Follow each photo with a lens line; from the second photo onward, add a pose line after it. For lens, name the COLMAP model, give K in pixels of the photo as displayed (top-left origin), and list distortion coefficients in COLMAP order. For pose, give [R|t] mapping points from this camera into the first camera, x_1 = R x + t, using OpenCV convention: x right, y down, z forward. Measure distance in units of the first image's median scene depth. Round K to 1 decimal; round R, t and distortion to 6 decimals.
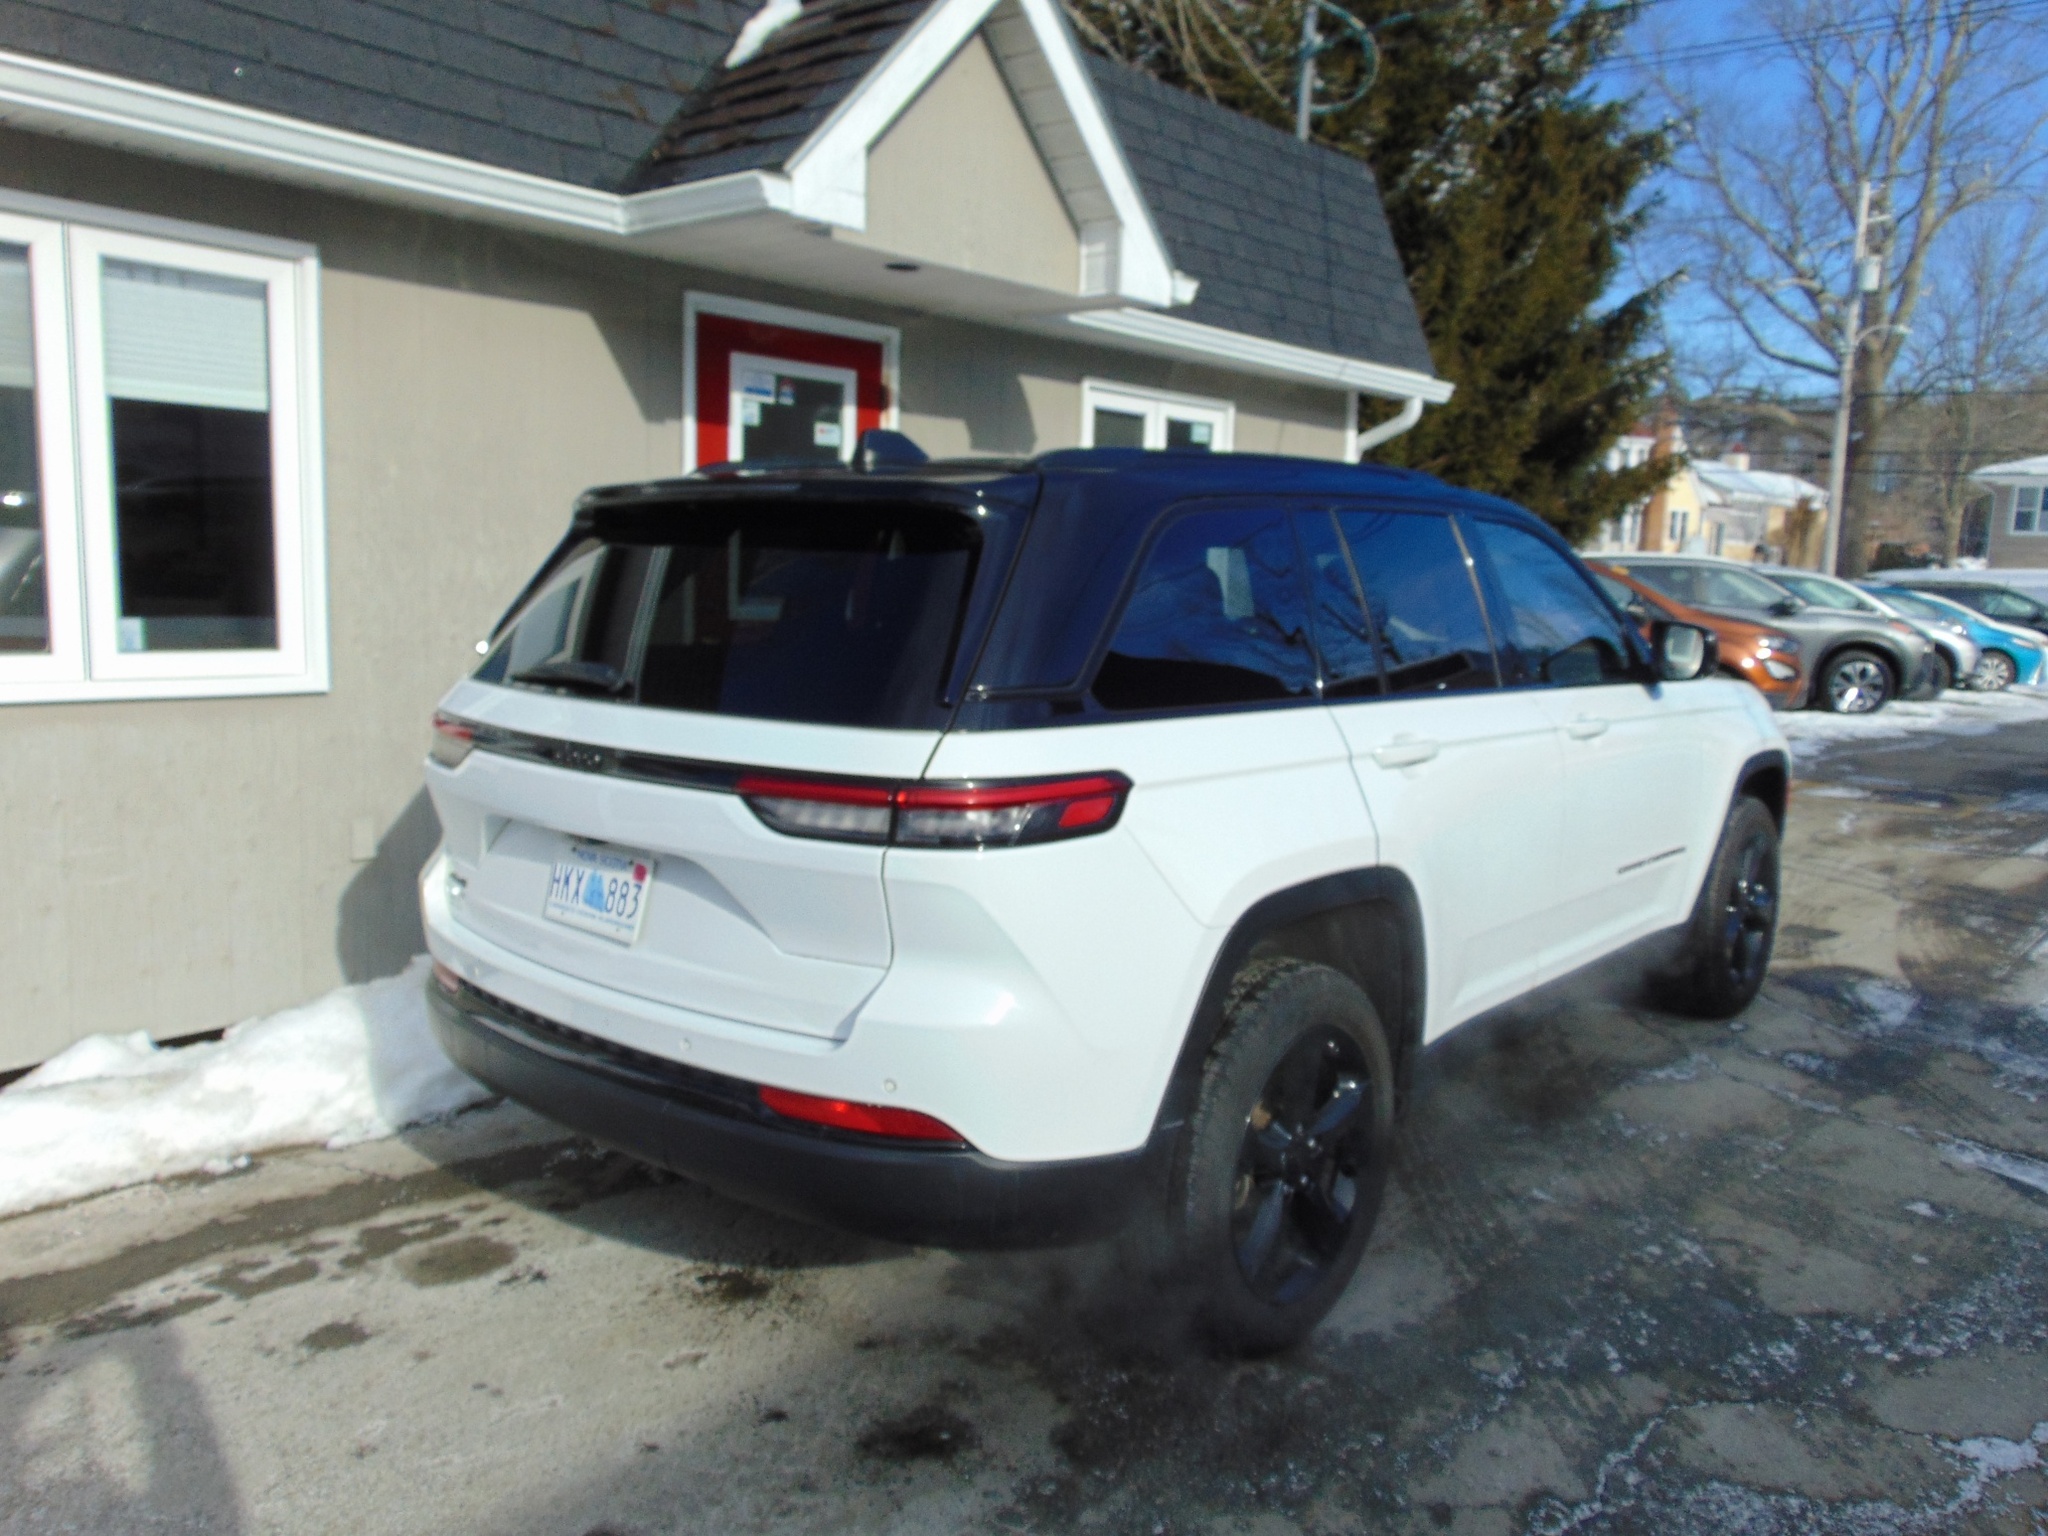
lens RADIAL K [[1529.0, 0, 1024.0], [0, 1529.0, 768.0], [0, 0, 1]] dist [-0.031756, 0.064260]
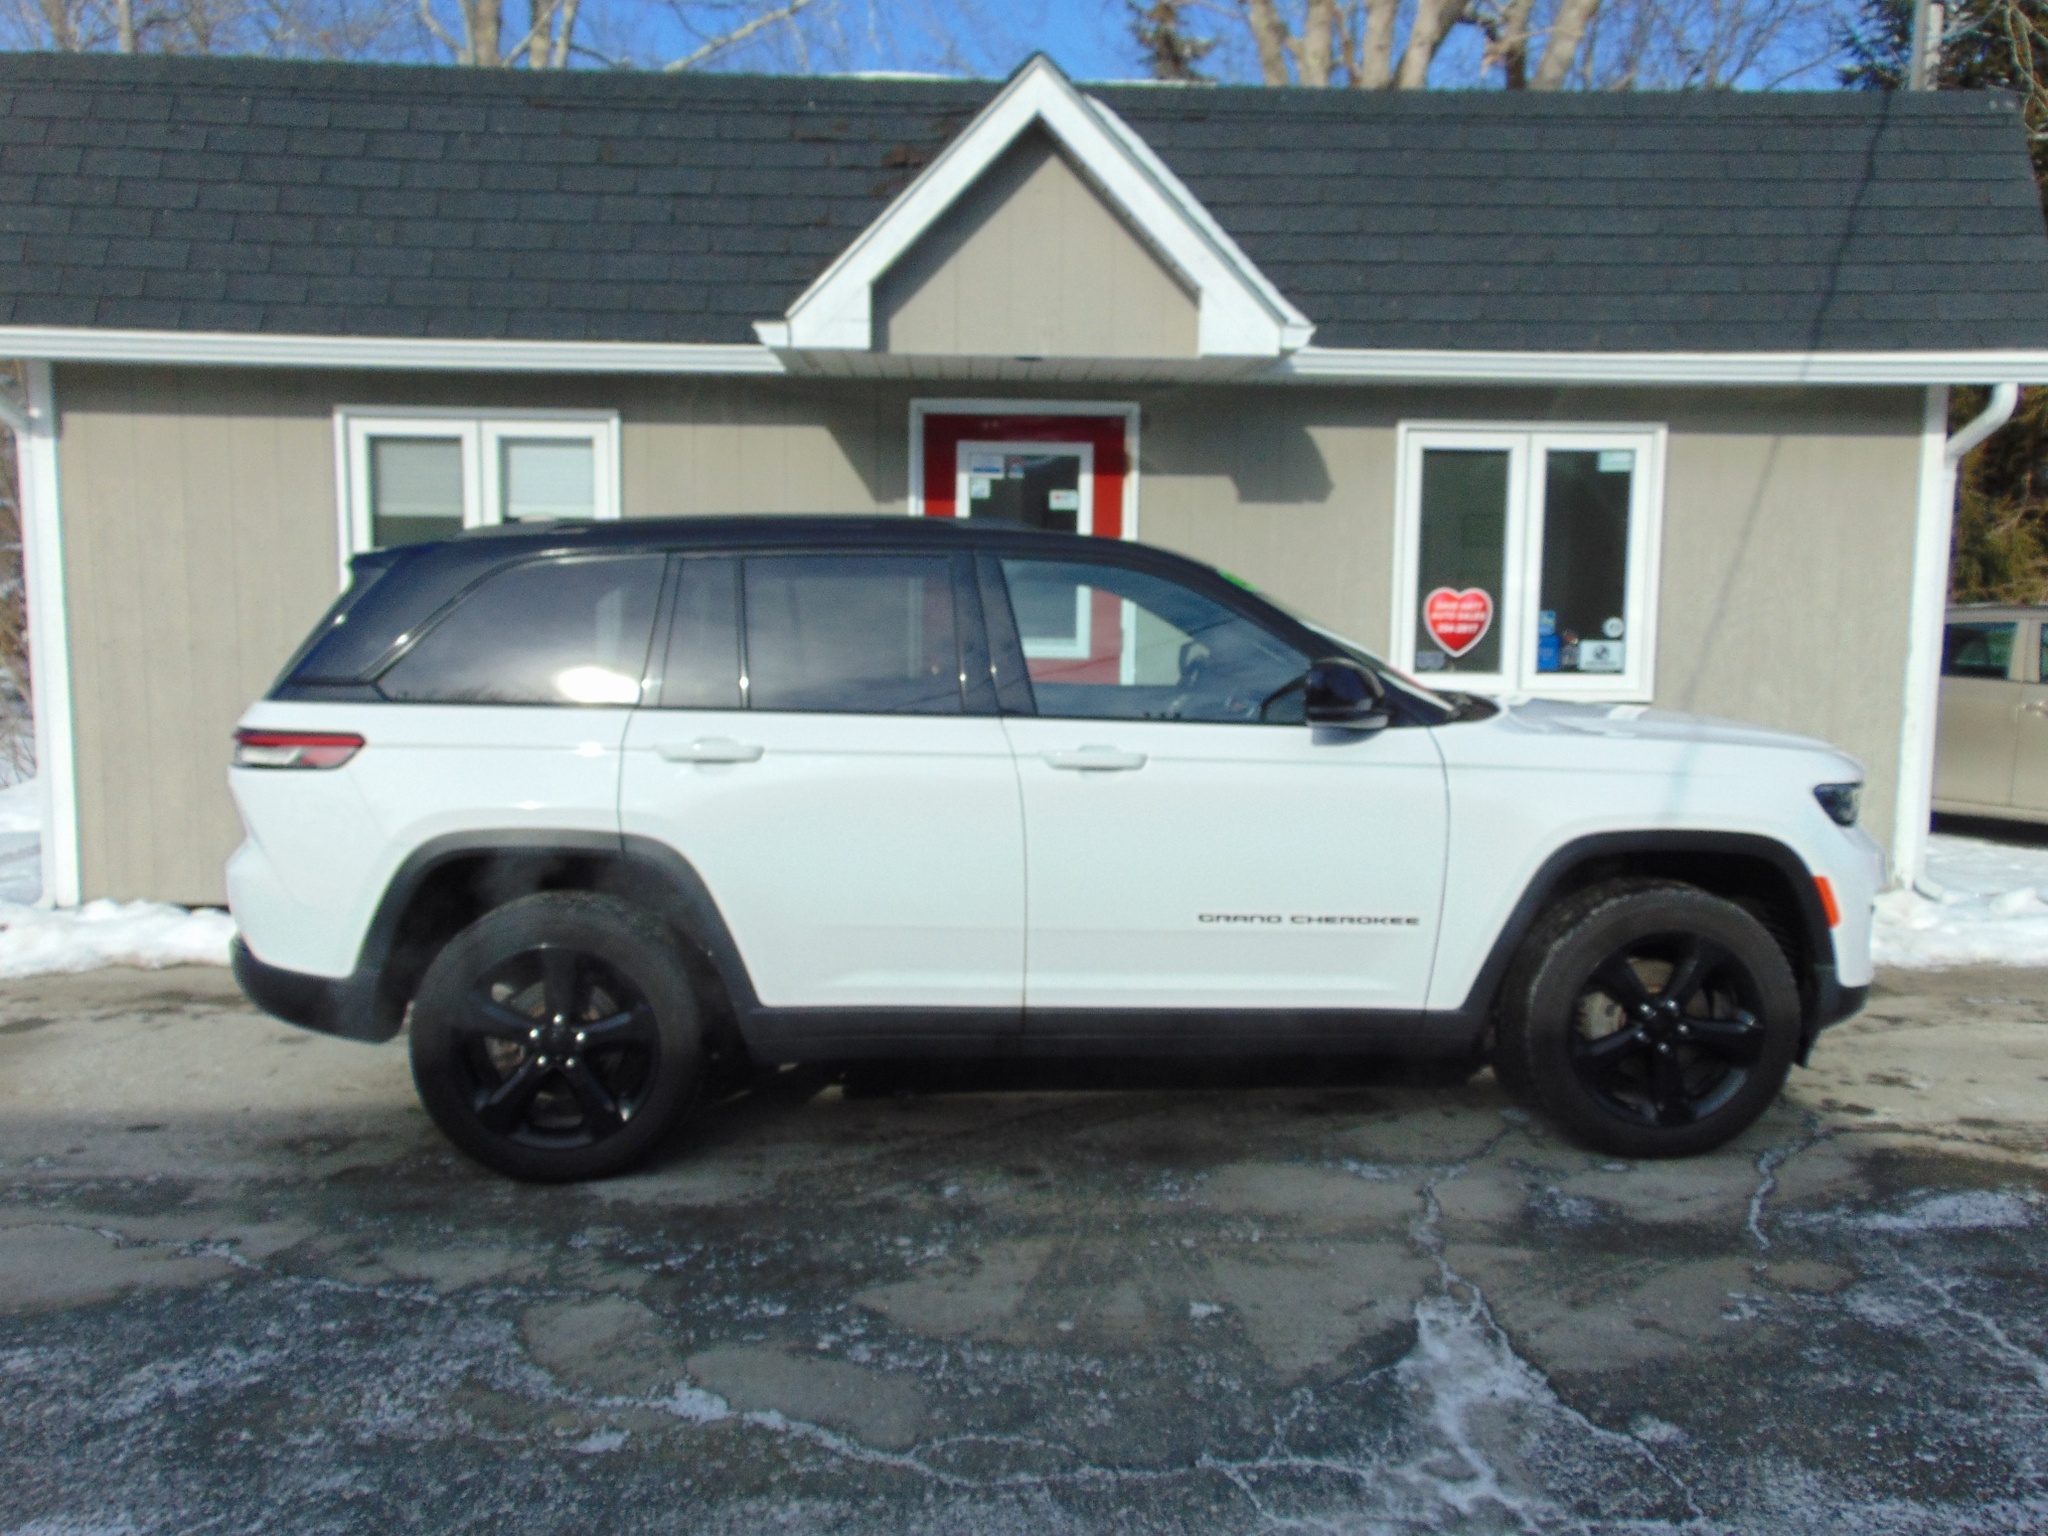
lens RADIAL K [[1529.0, 0, 1024.0], [0, 1529.0, 768.0], [0, 0, 1]] dist [-0.031756, 0.064260]
pose [[0.687375, 0.061851, -0.723665, 1.007926], [-0.087777, 0.996139, 0.001764, -0.017609], [0.720979, 0.062308, 0.690150, 0.253415]]
